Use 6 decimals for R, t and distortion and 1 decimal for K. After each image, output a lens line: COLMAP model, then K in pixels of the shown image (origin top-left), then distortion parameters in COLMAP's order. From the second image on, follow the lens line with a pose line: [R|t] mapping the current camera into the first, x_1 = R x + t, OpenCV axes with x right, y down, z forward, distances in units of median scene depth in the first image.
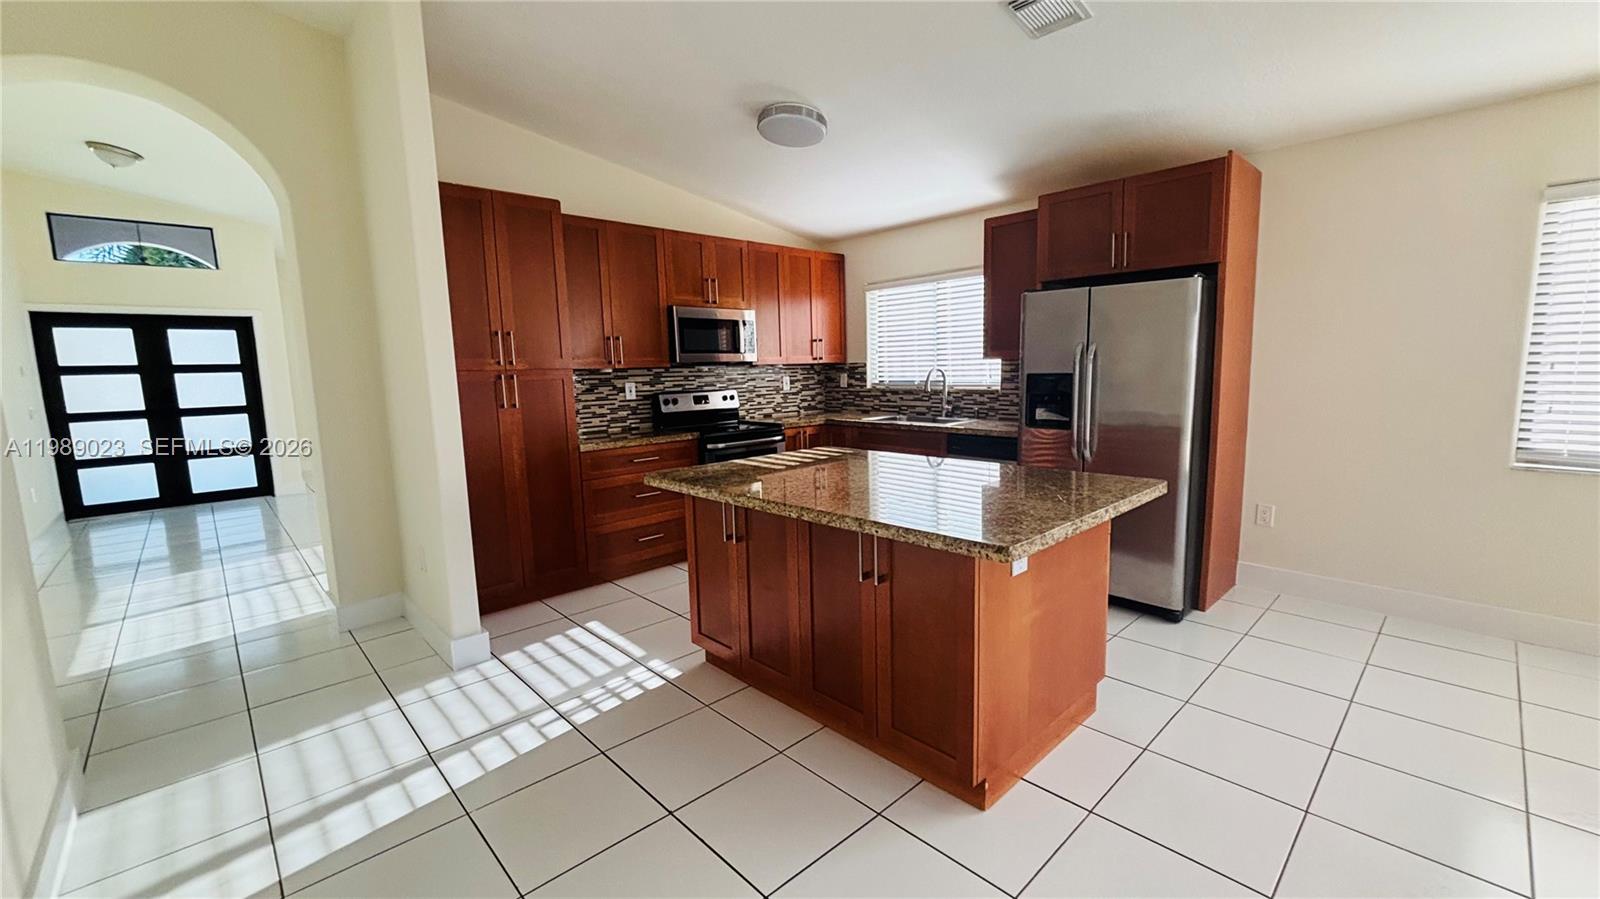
lens RADIAL K [[649.2, 0, 805.6], [0, 649.2, 451.7], [0, 0, 1]] dist [0.002569, 0.000155]
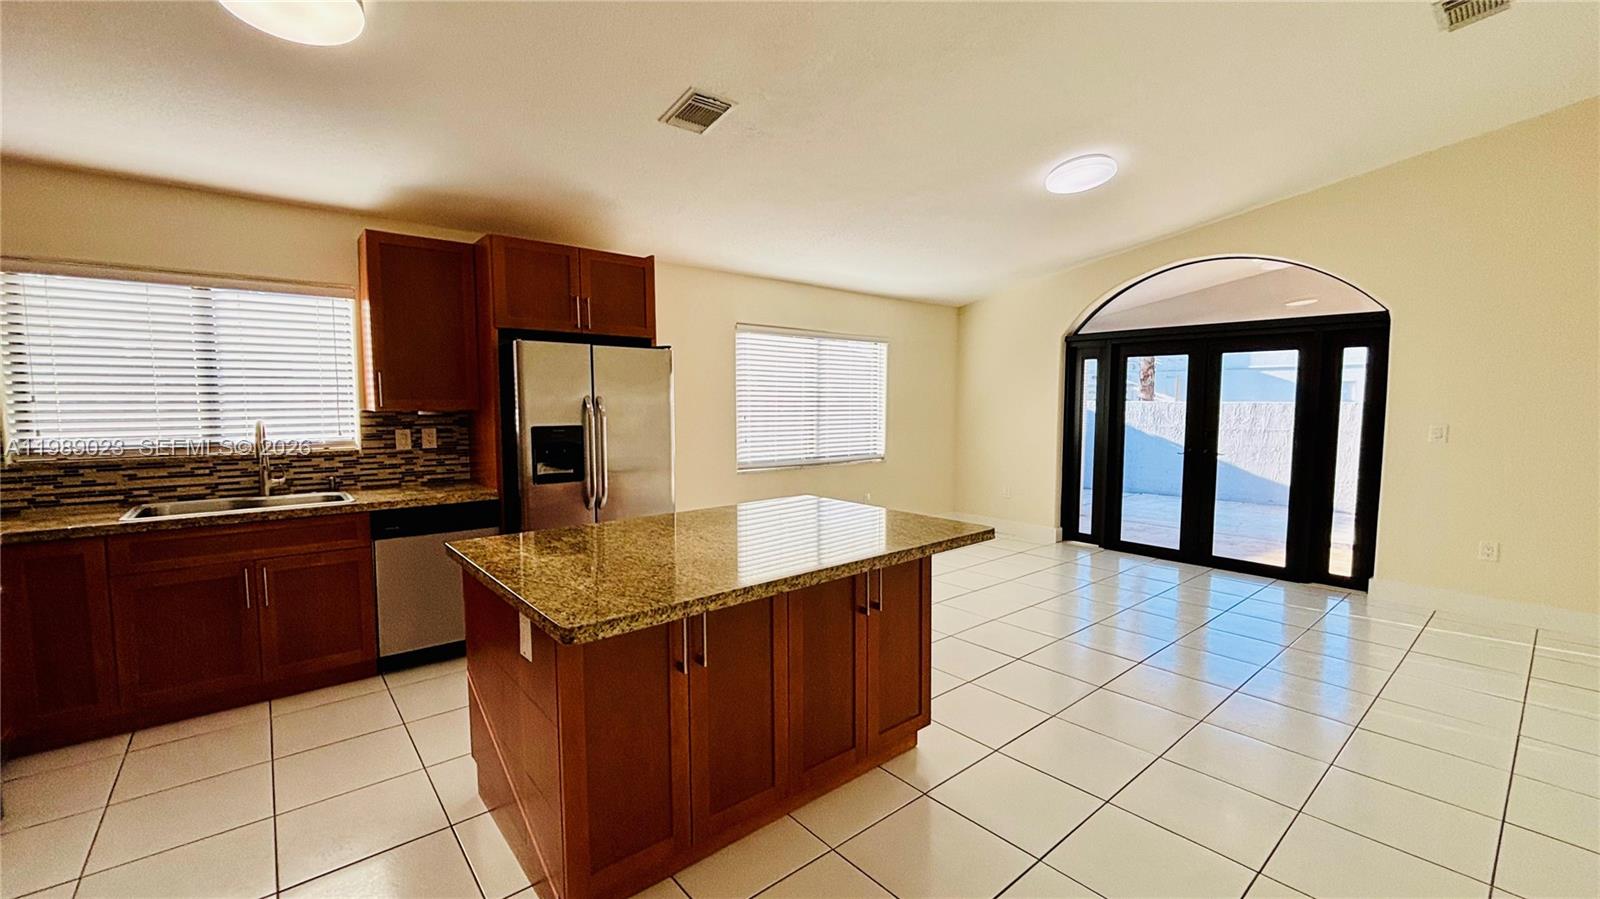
lens RADIAL K [[649.2, 0, 804.6], [0, 649.2, 448.4], [0, 0, 1]] dist [0.002569, 0.000155]
pose [[0.063469, -0.047334, 0.996861, -0.427130], [0.131548, 0.990556, 0.038659, -0.057740], [-0.989276, 0.128681, 0.069096, 0.428410]]
